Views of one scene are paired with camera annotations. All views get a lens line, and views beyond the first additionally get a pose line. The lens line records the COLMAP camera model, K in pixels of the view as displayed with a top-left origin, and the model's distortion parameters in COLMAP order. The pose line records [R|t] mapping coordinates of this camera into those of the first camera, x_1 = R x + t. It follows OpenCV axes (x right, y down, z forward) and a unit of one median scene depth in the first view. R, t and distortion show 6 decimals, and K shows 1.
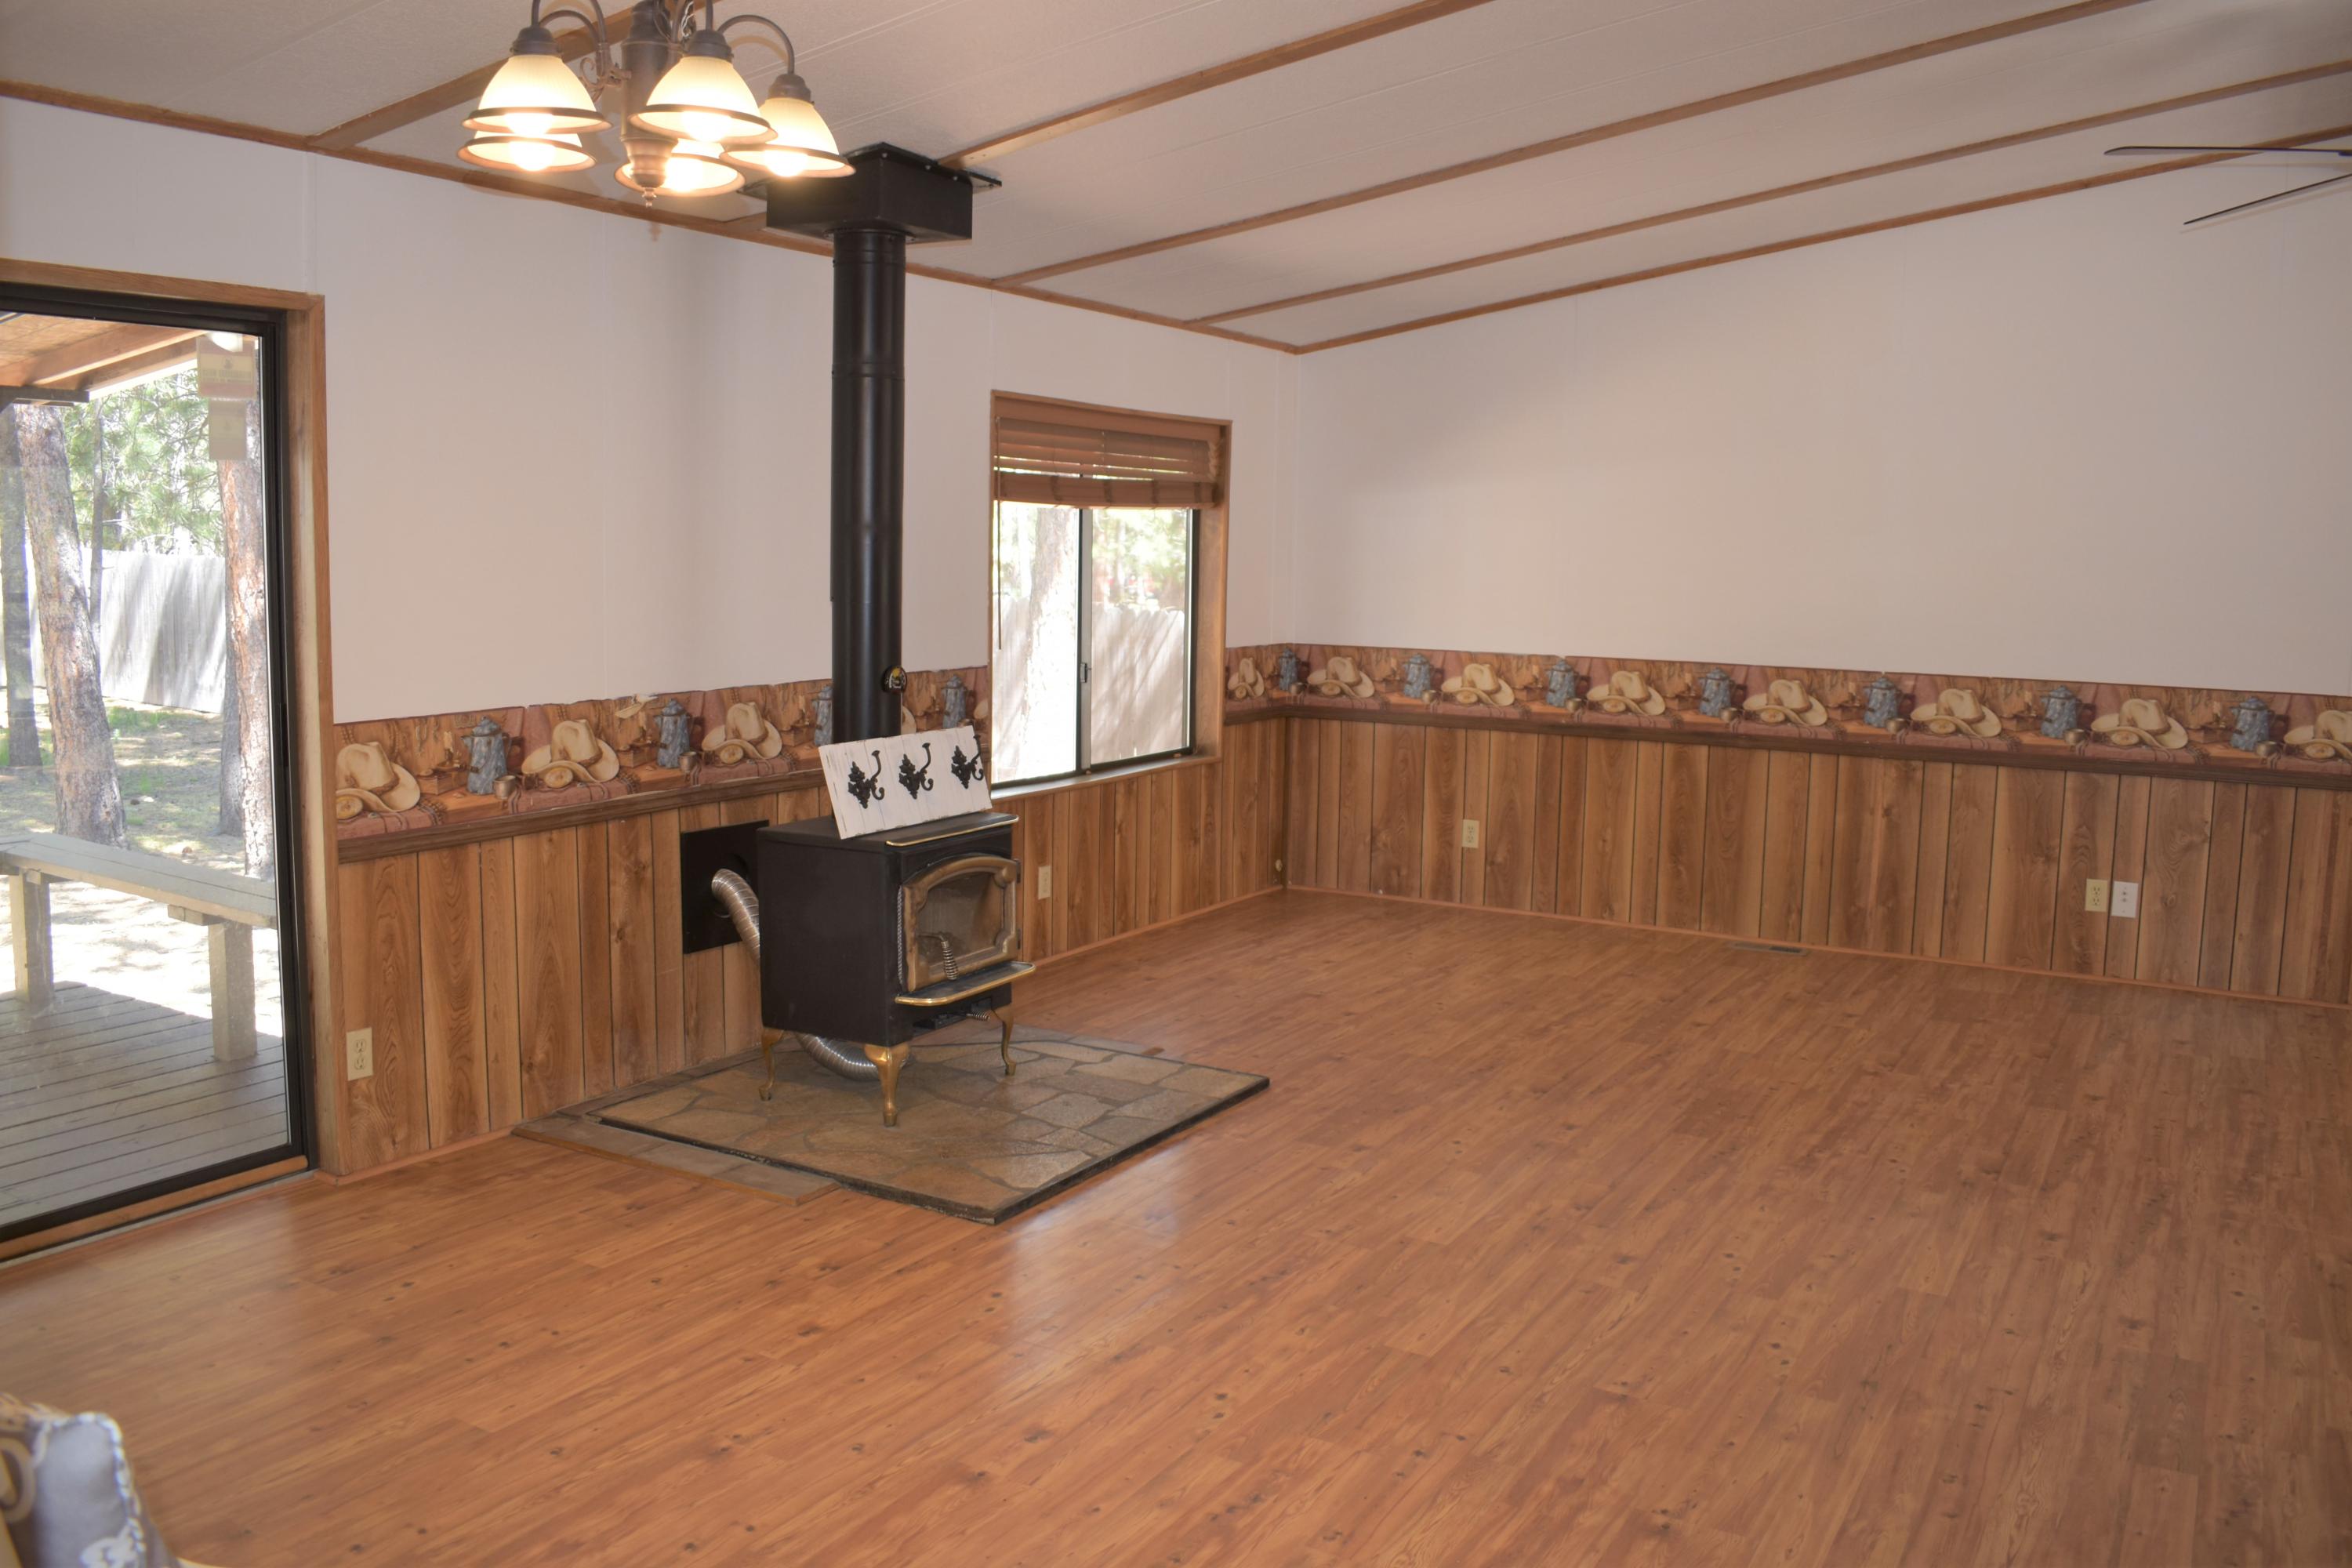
lens RADIAL K [[1871.3, 0, 1159.0], [0, 1871.3, 778.2], [0, 0, 1]] dist [-0.096208, 0.009254]
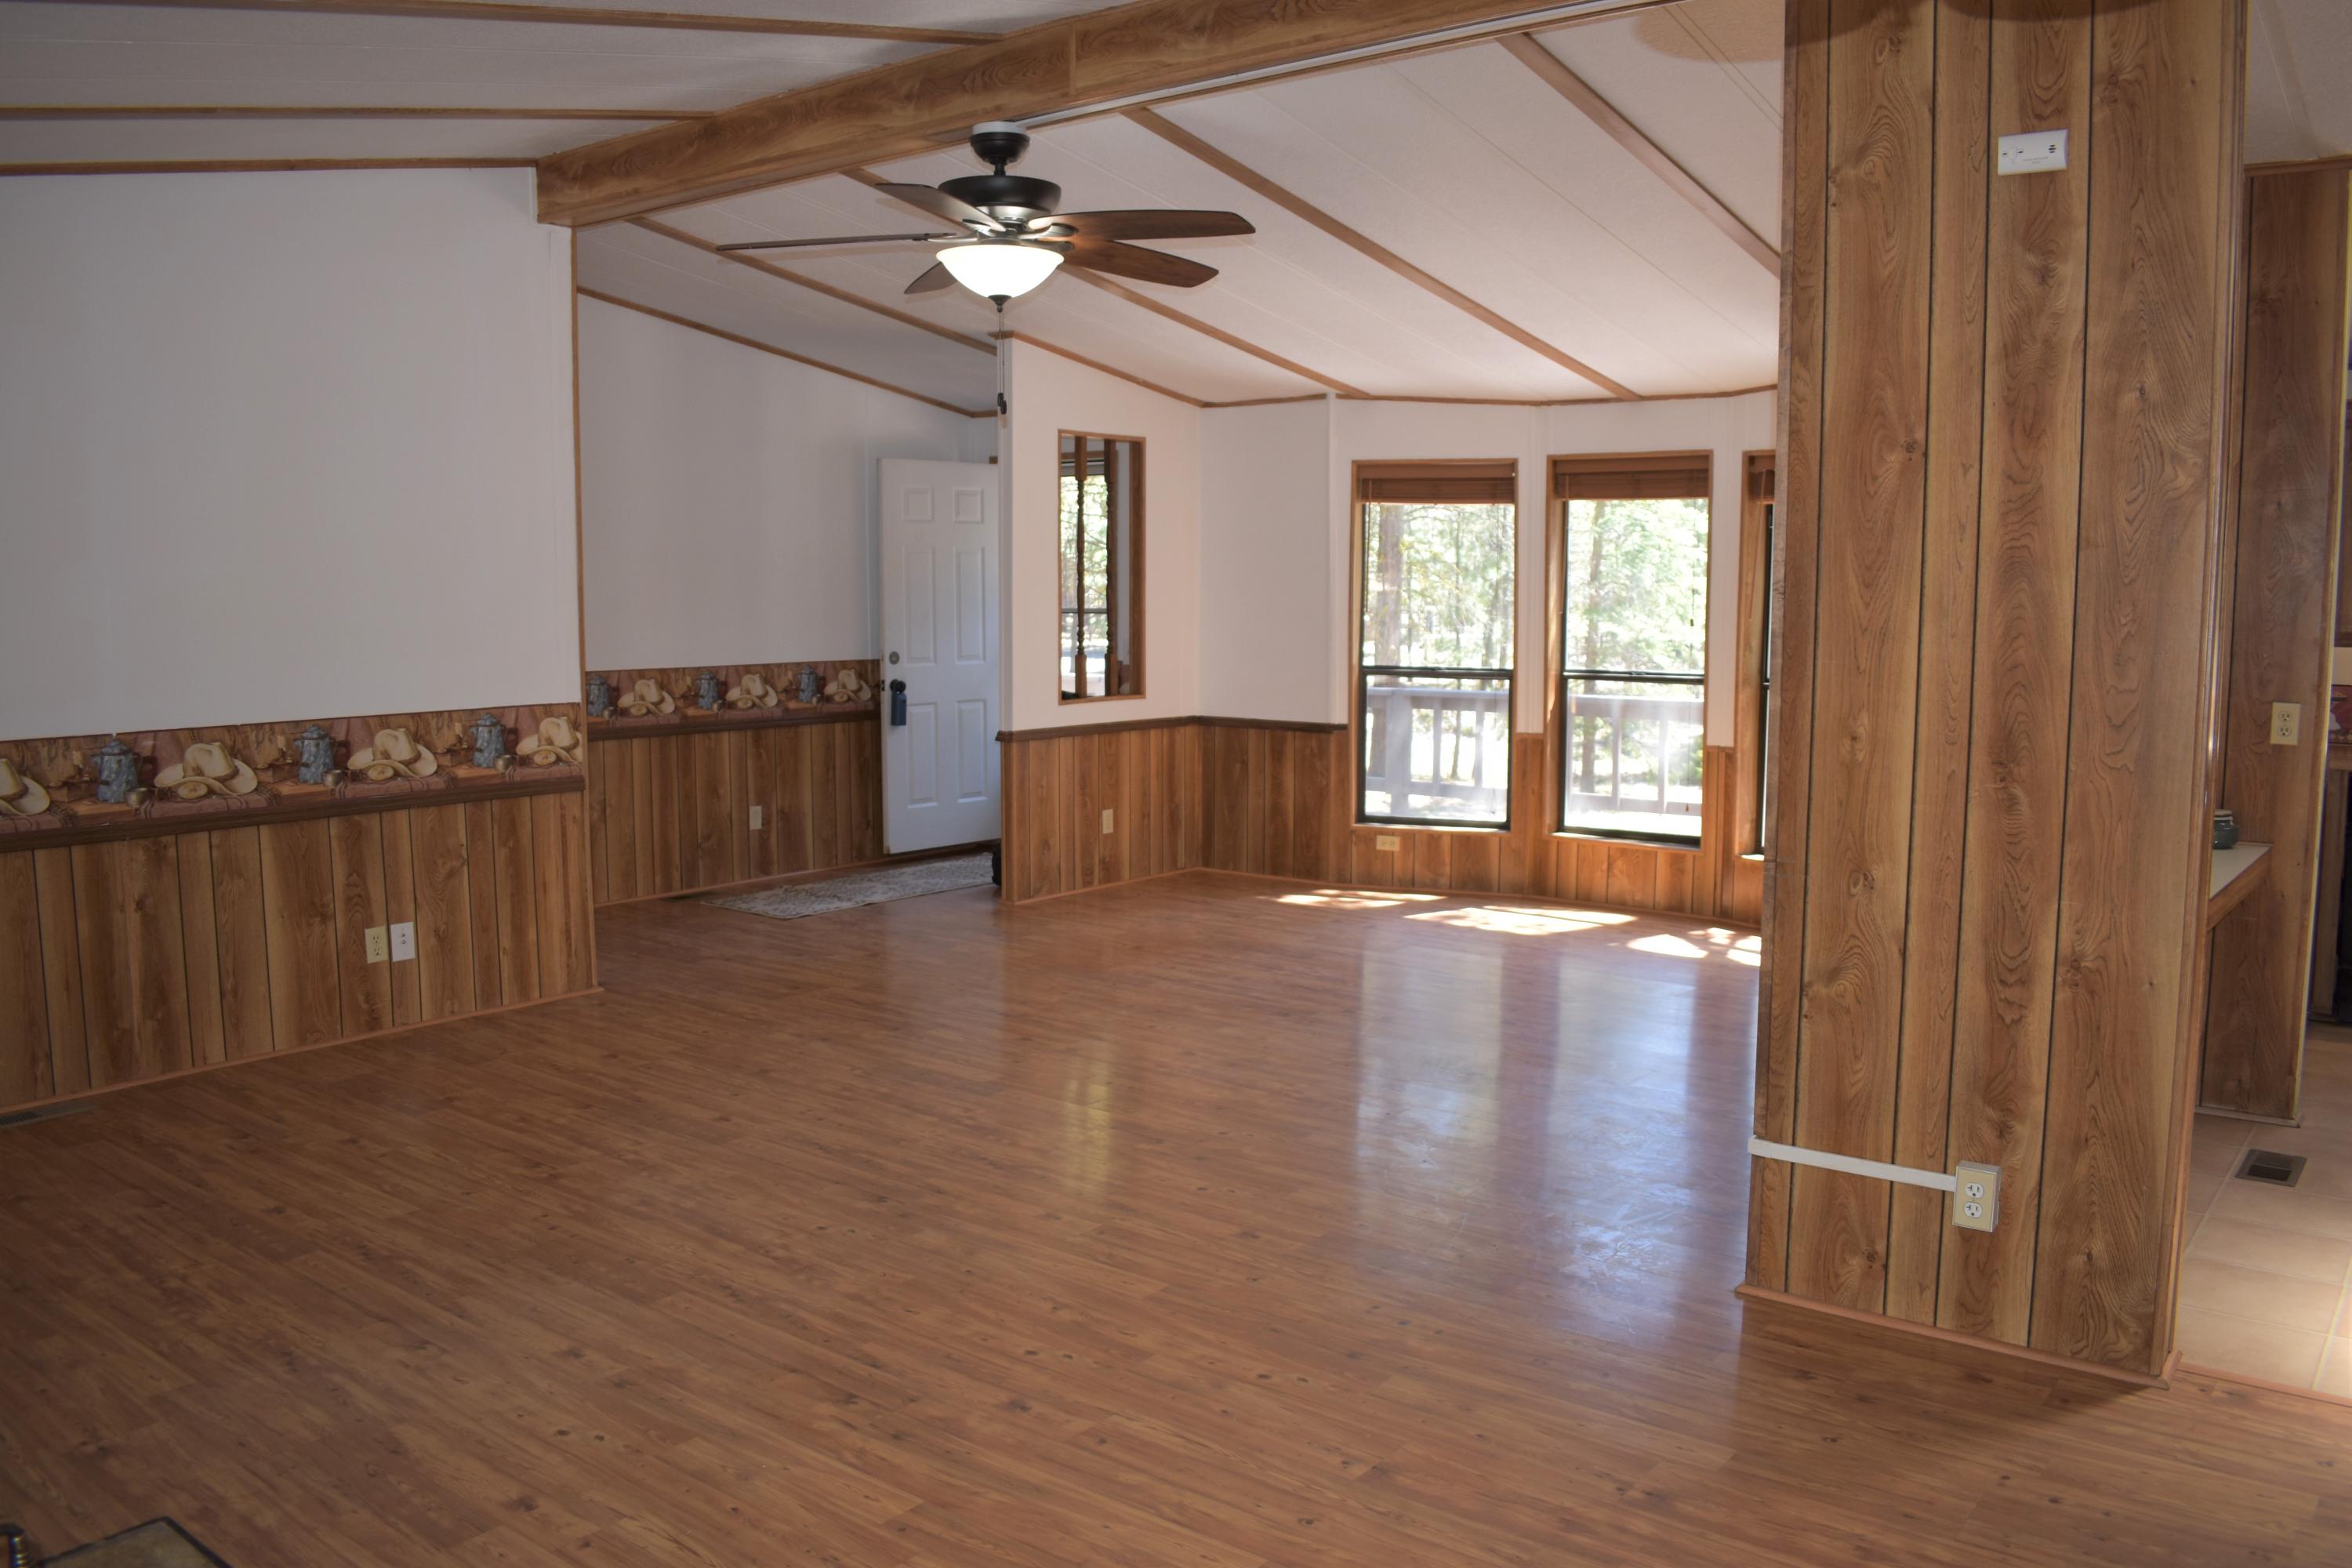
lens RADIAL K [[1822.6, 0, 1166.8], [0, 1822.6, 780.8], [0, 0, 1]] dist [-0.096569, 0.013678]
pose [[0.127139, -0.125922, 0.983859, -0.403062], [0.125912, 0.985933, 0.109917, -0.084923], [-0.983861, 0.109905, 0.141206, 0.591228]]
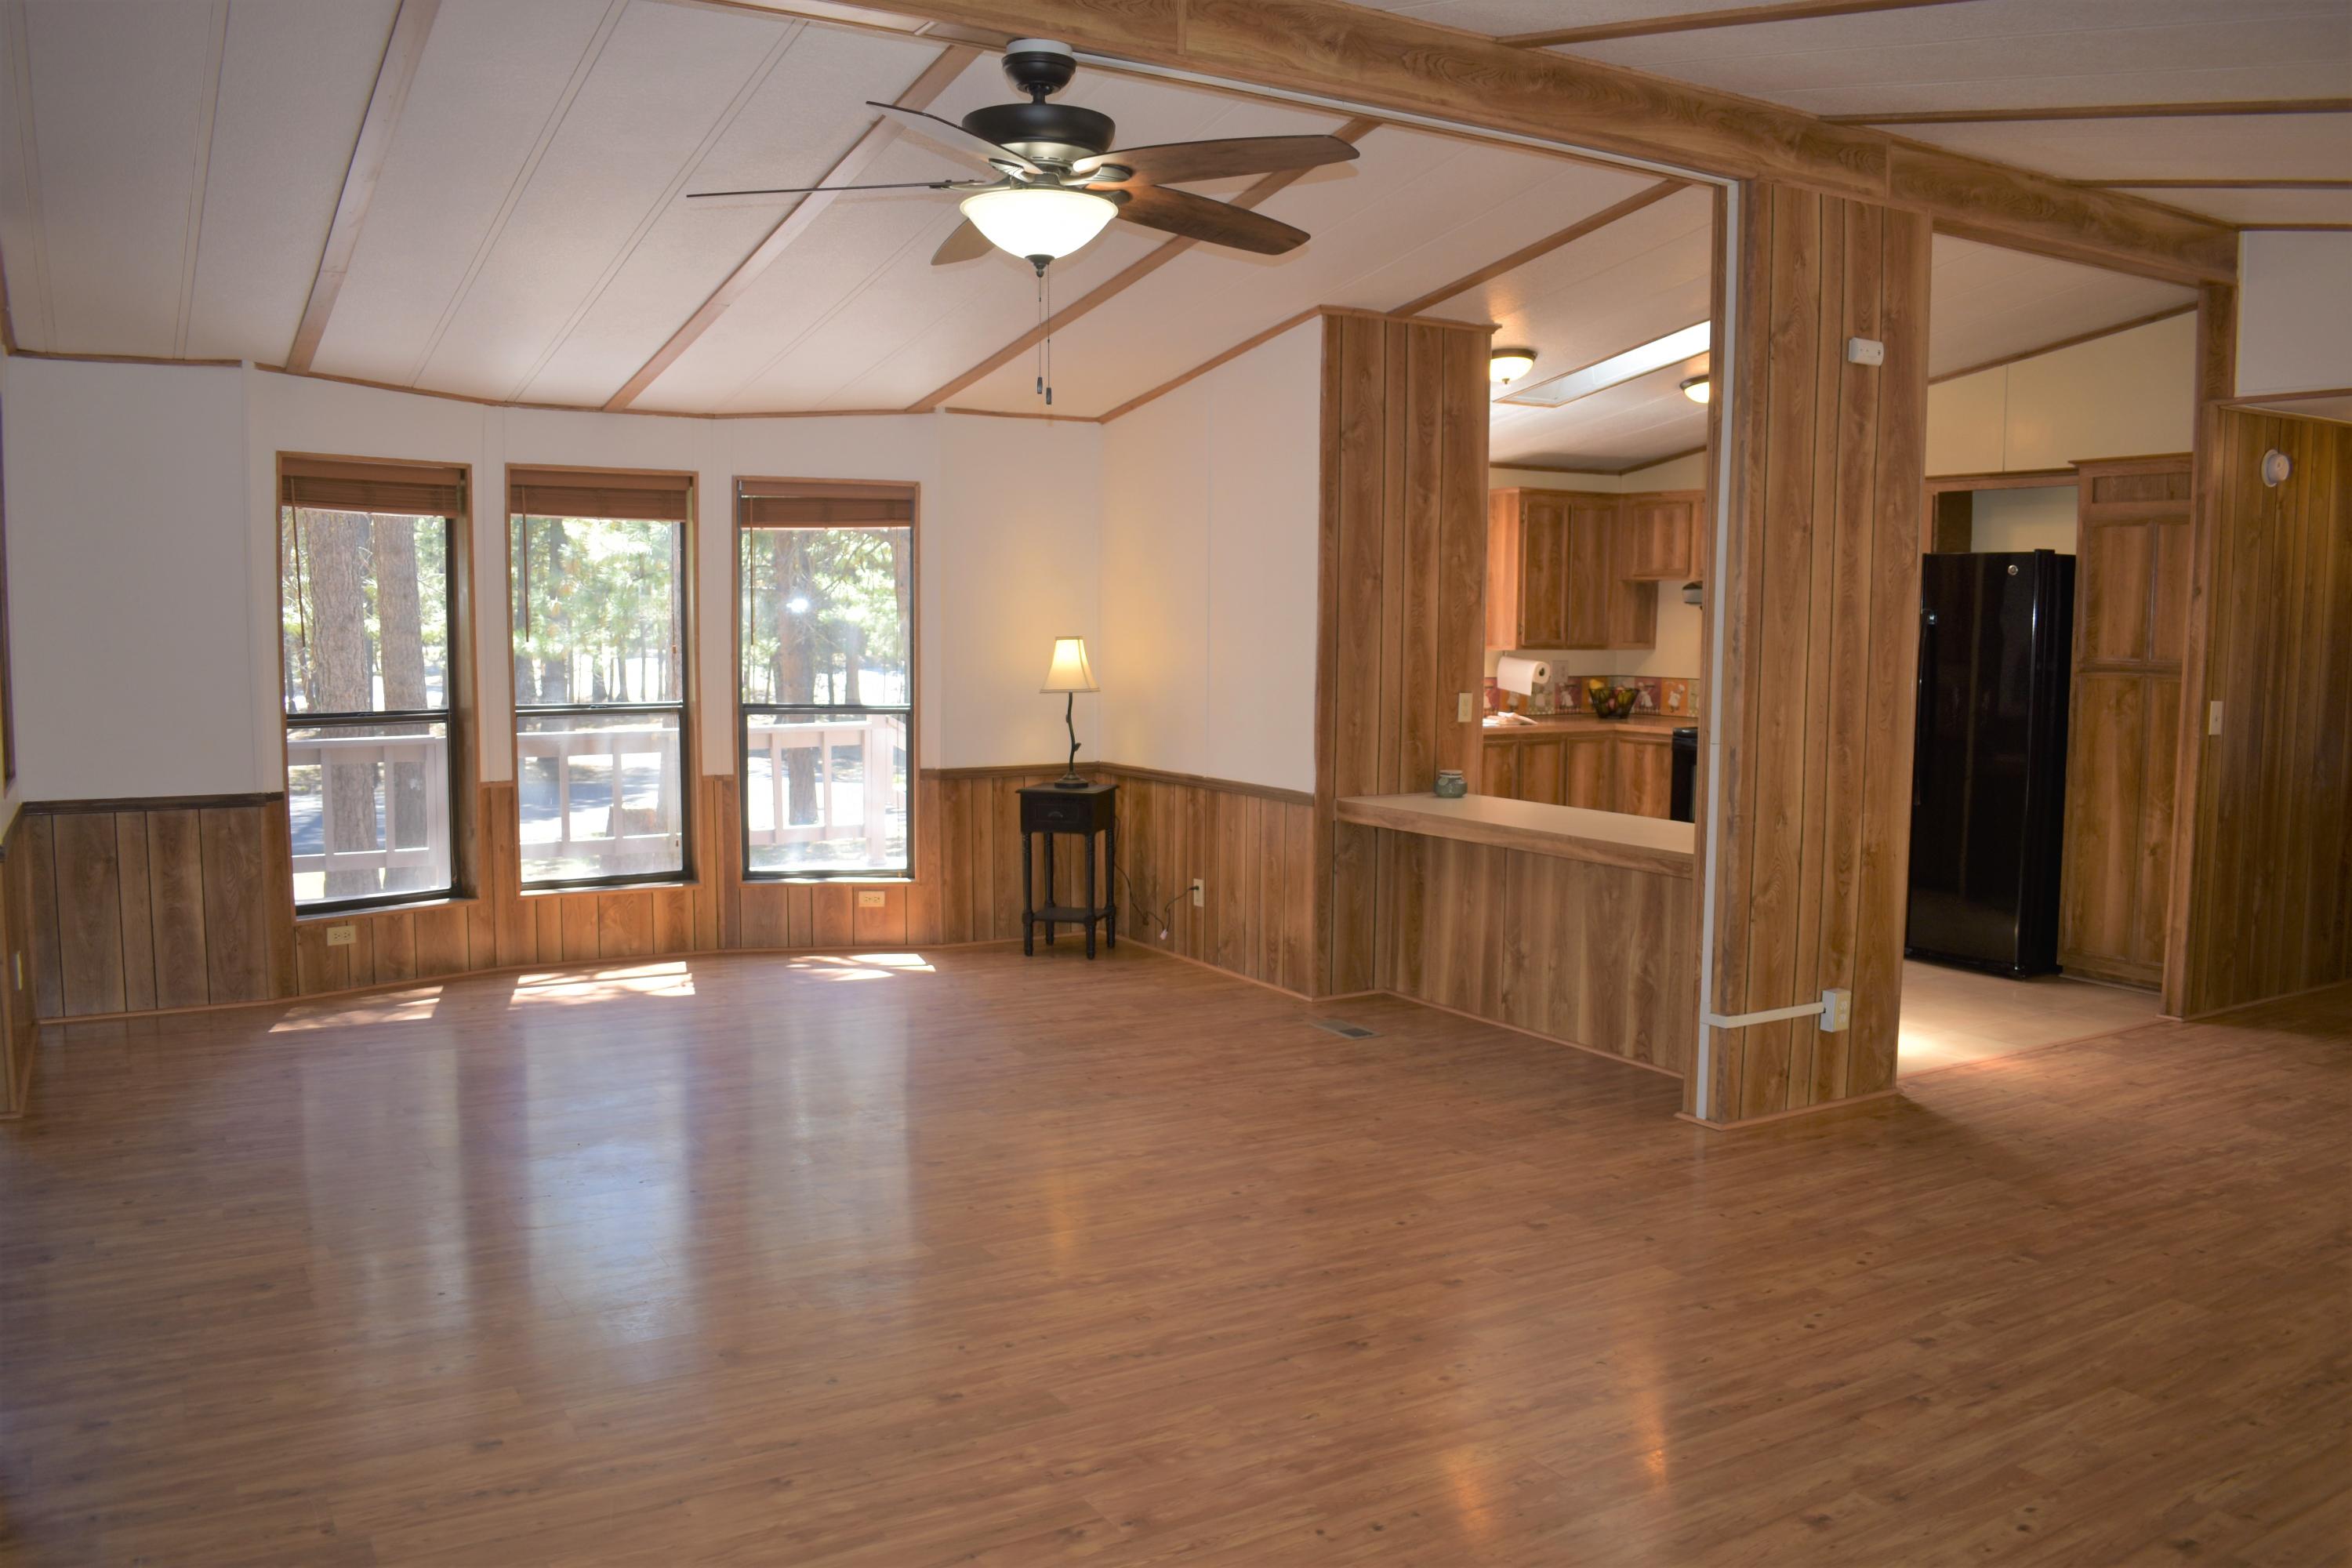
lens RADIAL K [[1822.6, 0, 1166.8], [0, 1822.6, 780.8], [0, 0, 1]] dist [-0.096569, 0.013678]
pose [[-0.881982, -0.069341, 0.466153, 0.142479], [0.033790, 0.977267, 0.209302, -0.185682], [-0.470070, 0.200352, -0.859589, 1.475263]]
